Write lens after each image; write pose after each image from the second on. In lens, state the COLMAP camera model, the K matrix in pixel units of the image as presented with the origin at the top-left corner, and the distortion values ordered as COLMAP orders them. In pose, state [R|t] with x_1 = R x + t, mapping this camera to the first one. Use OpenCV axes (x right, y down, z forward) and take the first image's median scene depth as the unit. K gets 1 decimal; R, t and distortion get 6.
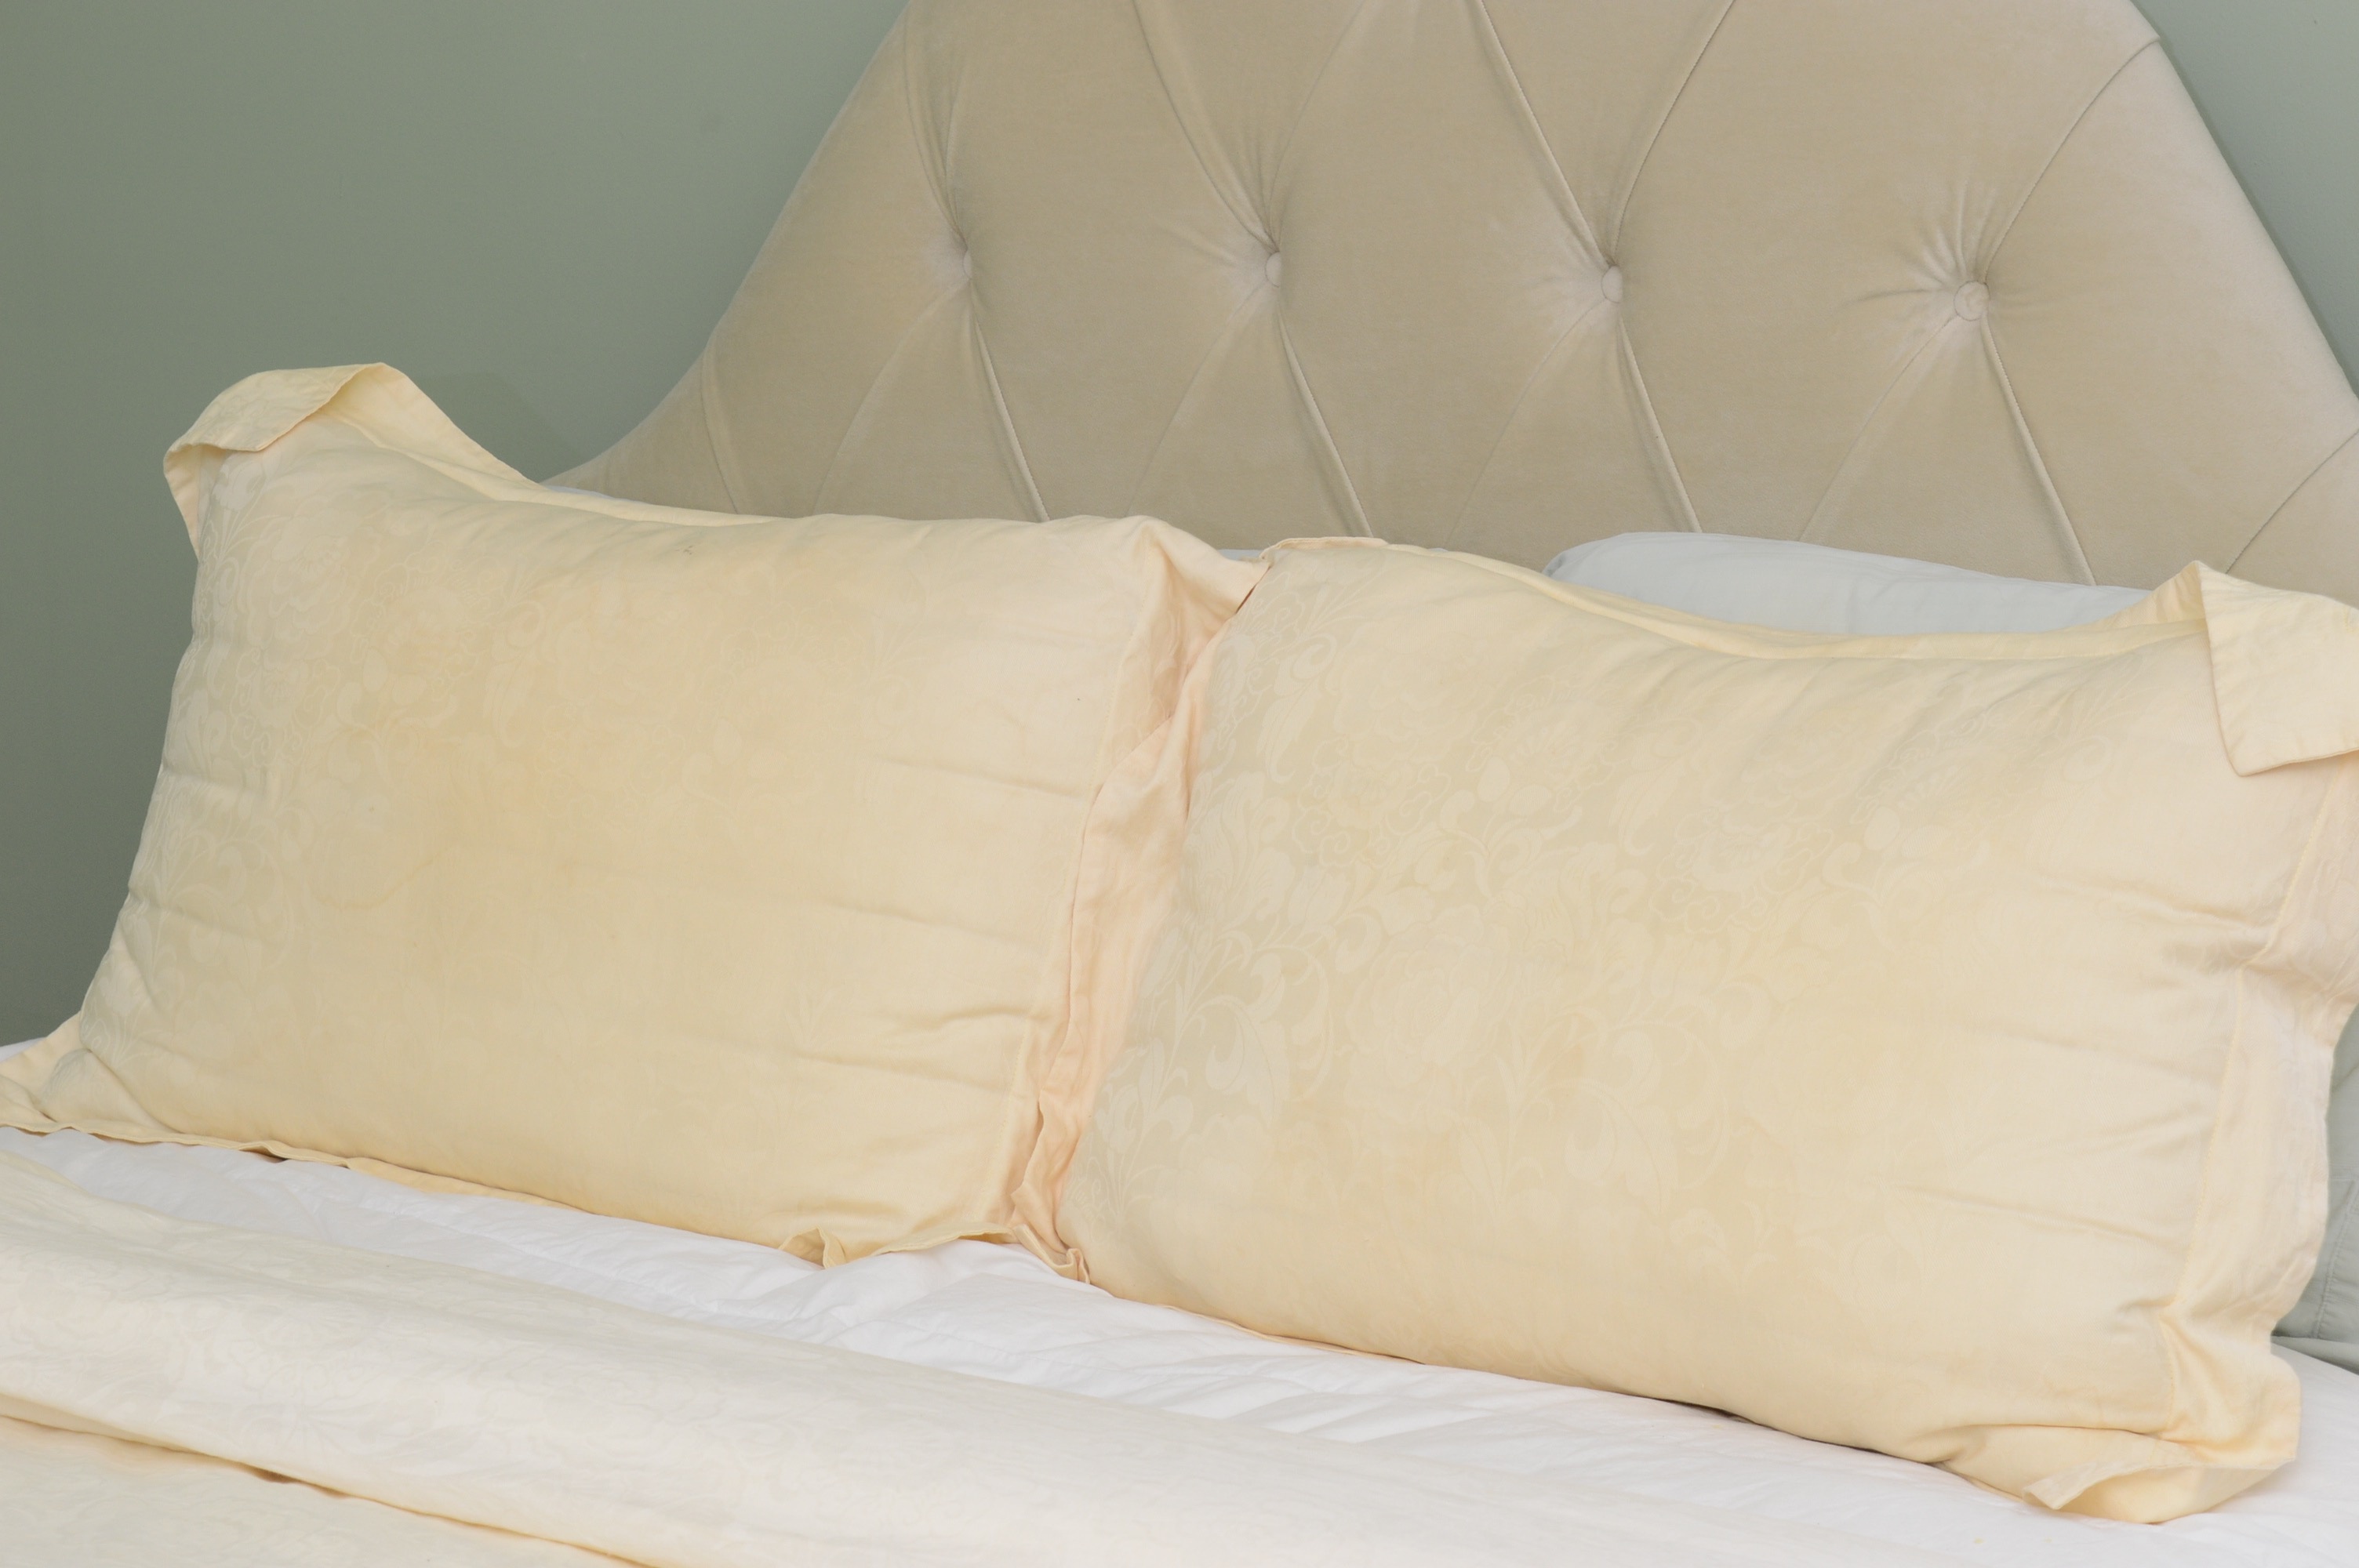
lens RADIAL K [[5256.6, 0, 1295.2], [0, 5256.6, 885.2], [0, 0, 1]] dist [0.009569, 0.000000]
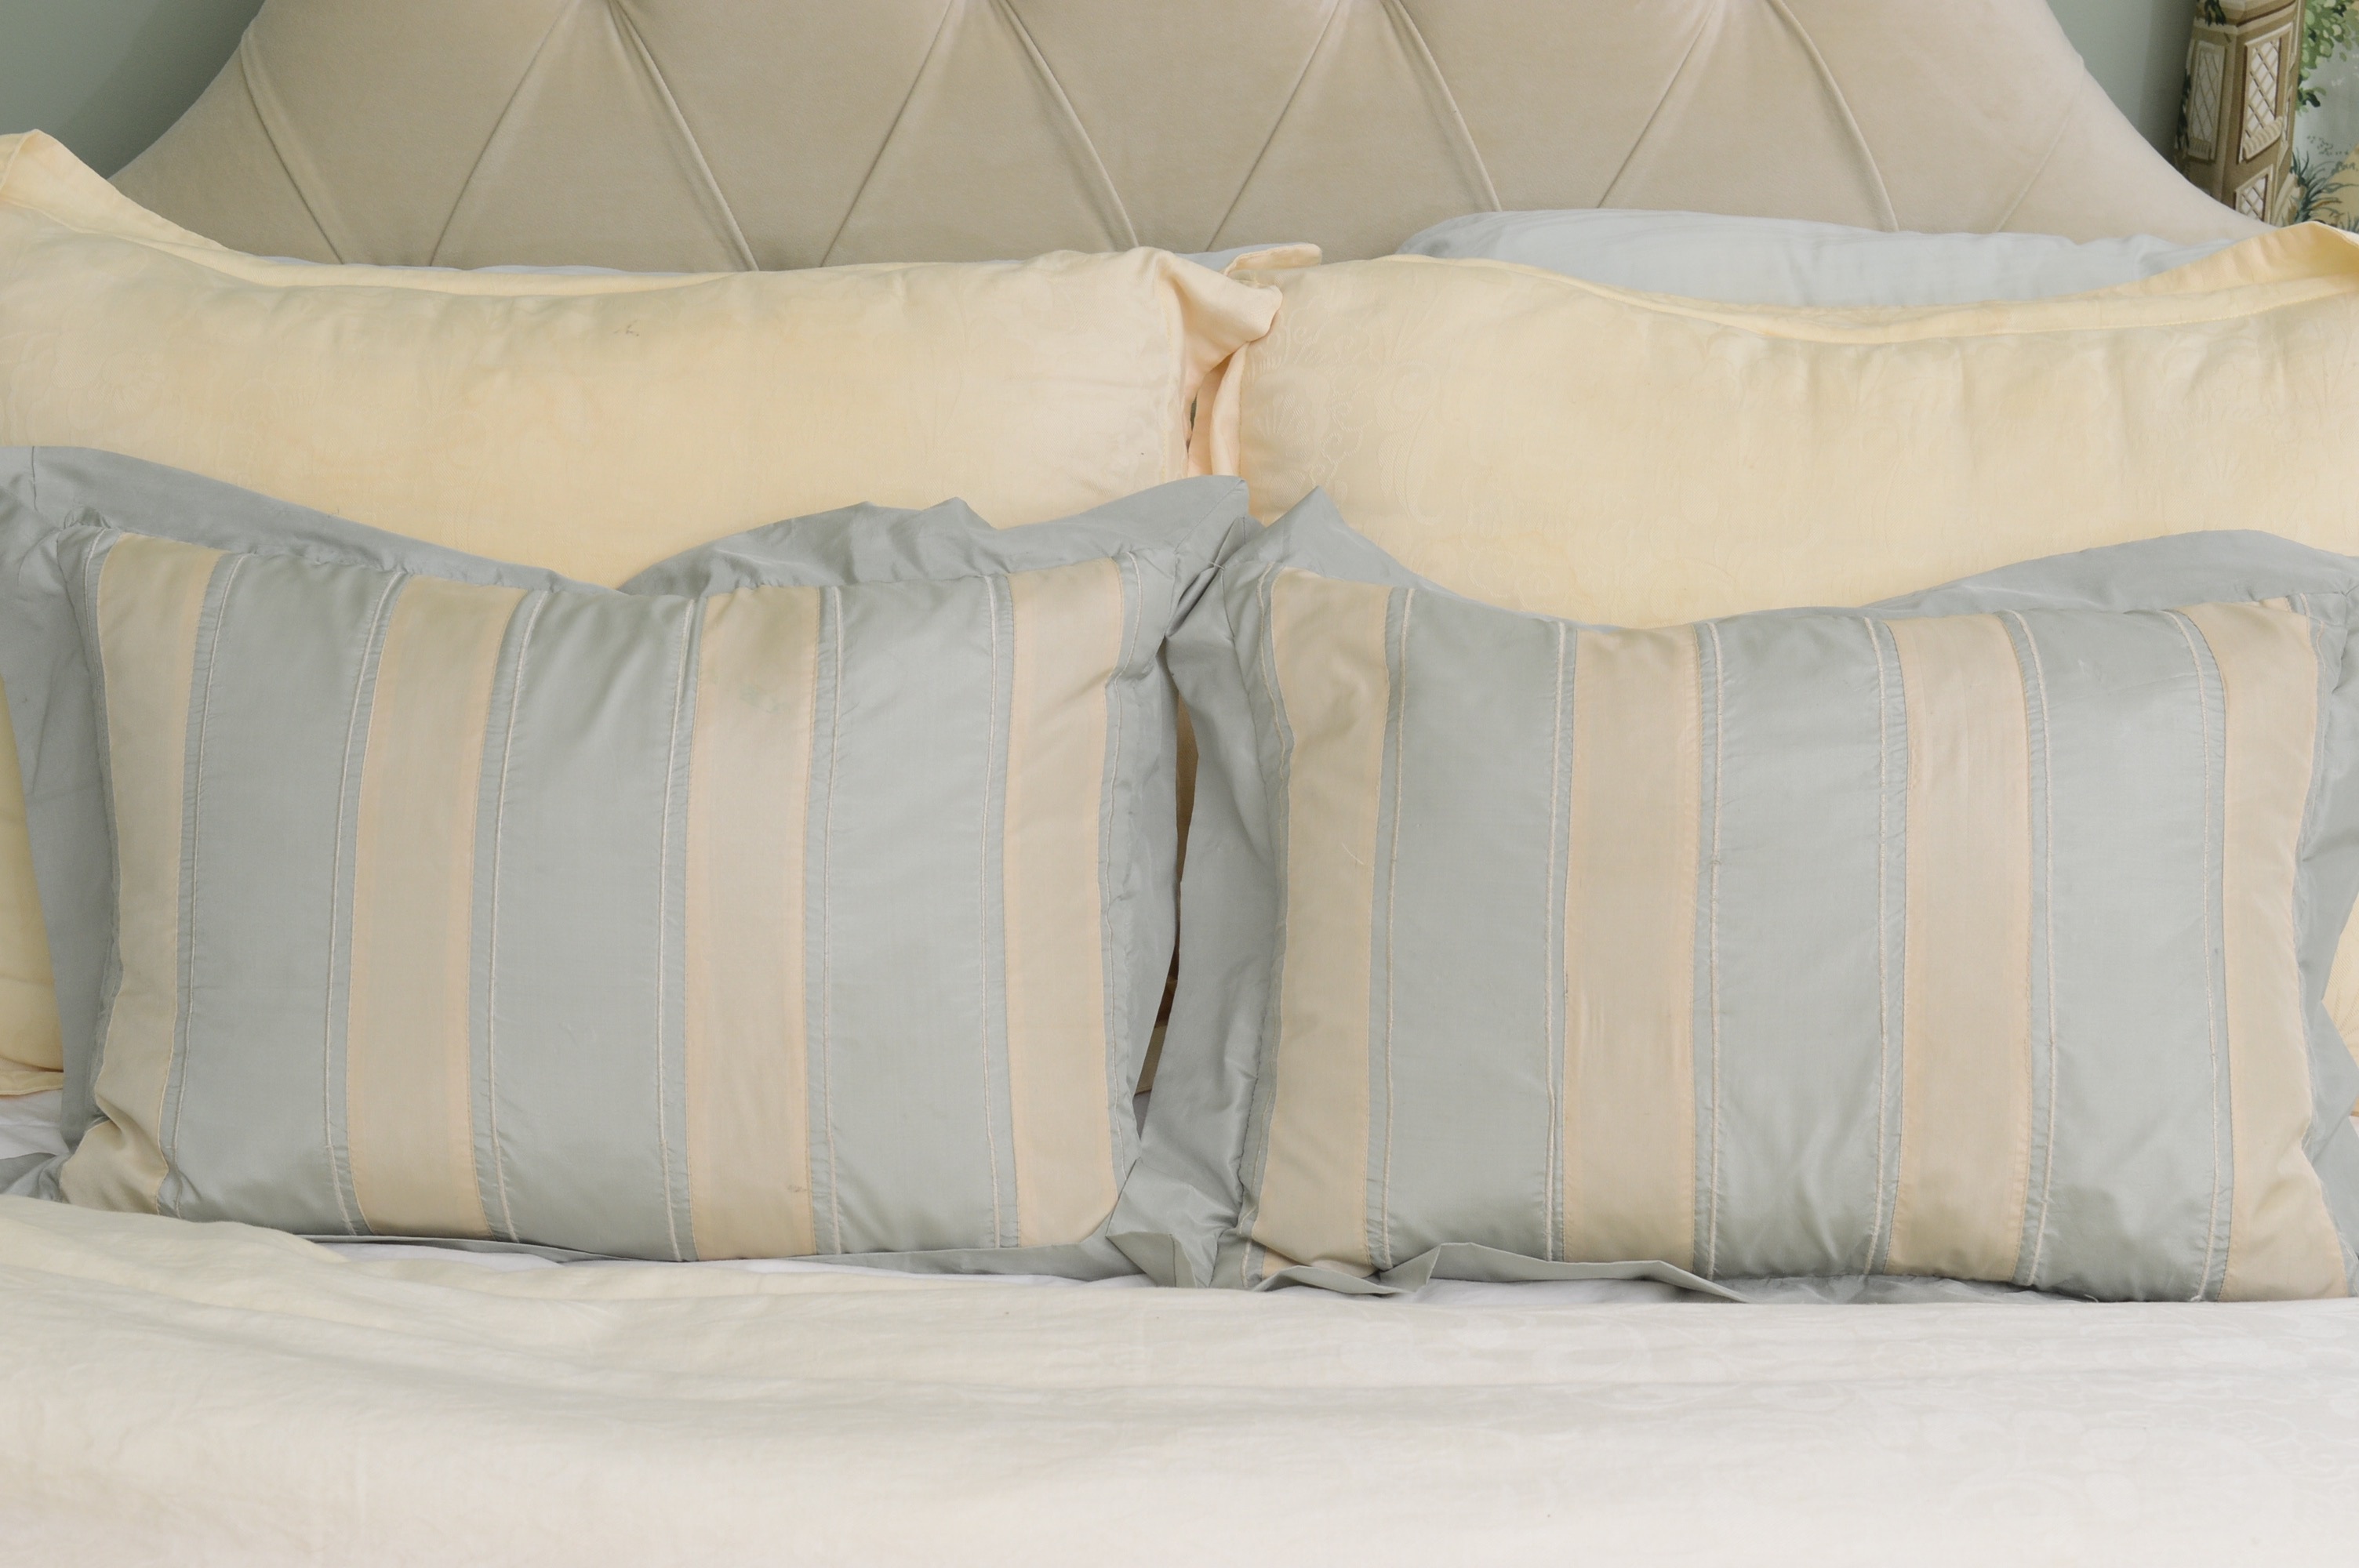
lens RADIAL K [[3341.2, 0, 1161.8], [0, 3341.2, 782.1], [0, 0, 1]] dist [-0.017235, 0.000000]
pose [[0.838703, -0.184517, 0.512378, -0.345923], [0.093949, 0.975768, 0.197610, -0.093354], [-0.536424, -0.117599, 0.835715, 0.475461]]
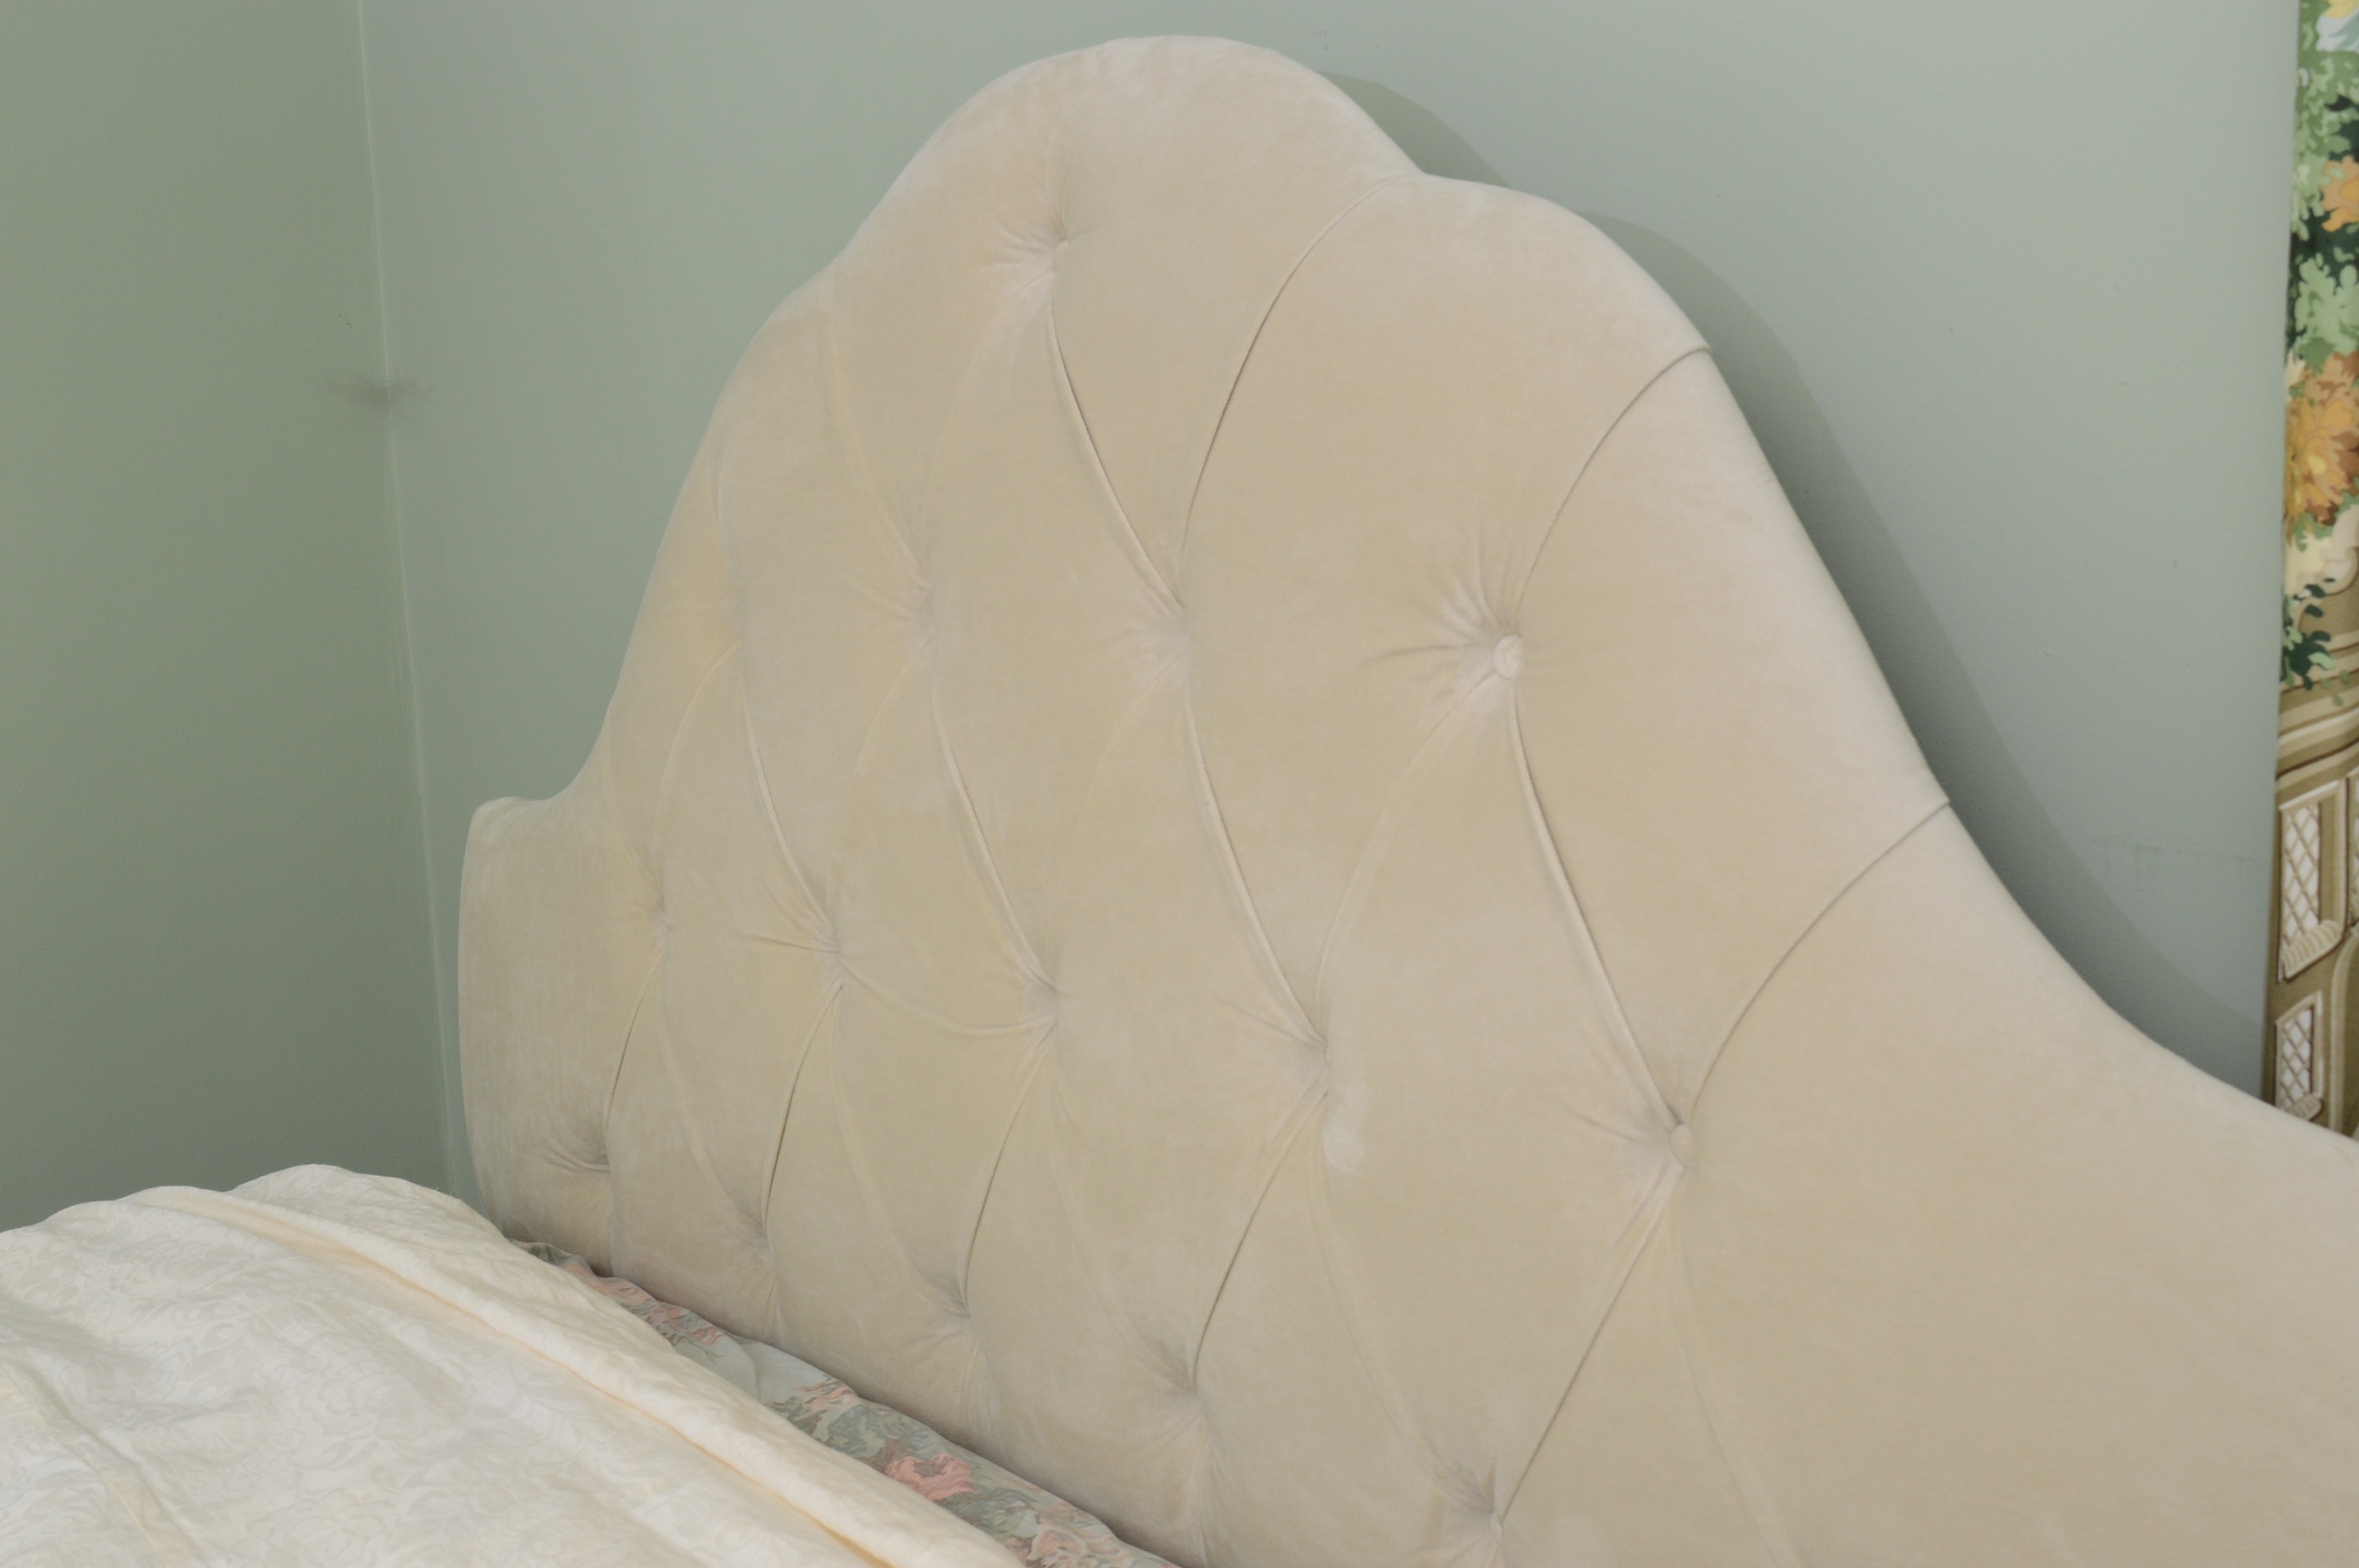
lens RADIAL K [[2657.8, 0, 996.0], [0, 2657.8, 817.6], [0, 0, 1]] dist [-0.045170, 0.000000]
pose [[0.944679, 0.002436, -0.327988, 0.191404], [-0.007783, 0.999857, -0.014990, -0.076395], [0.327904, 0.016713, 0.944563, 0.550496]]
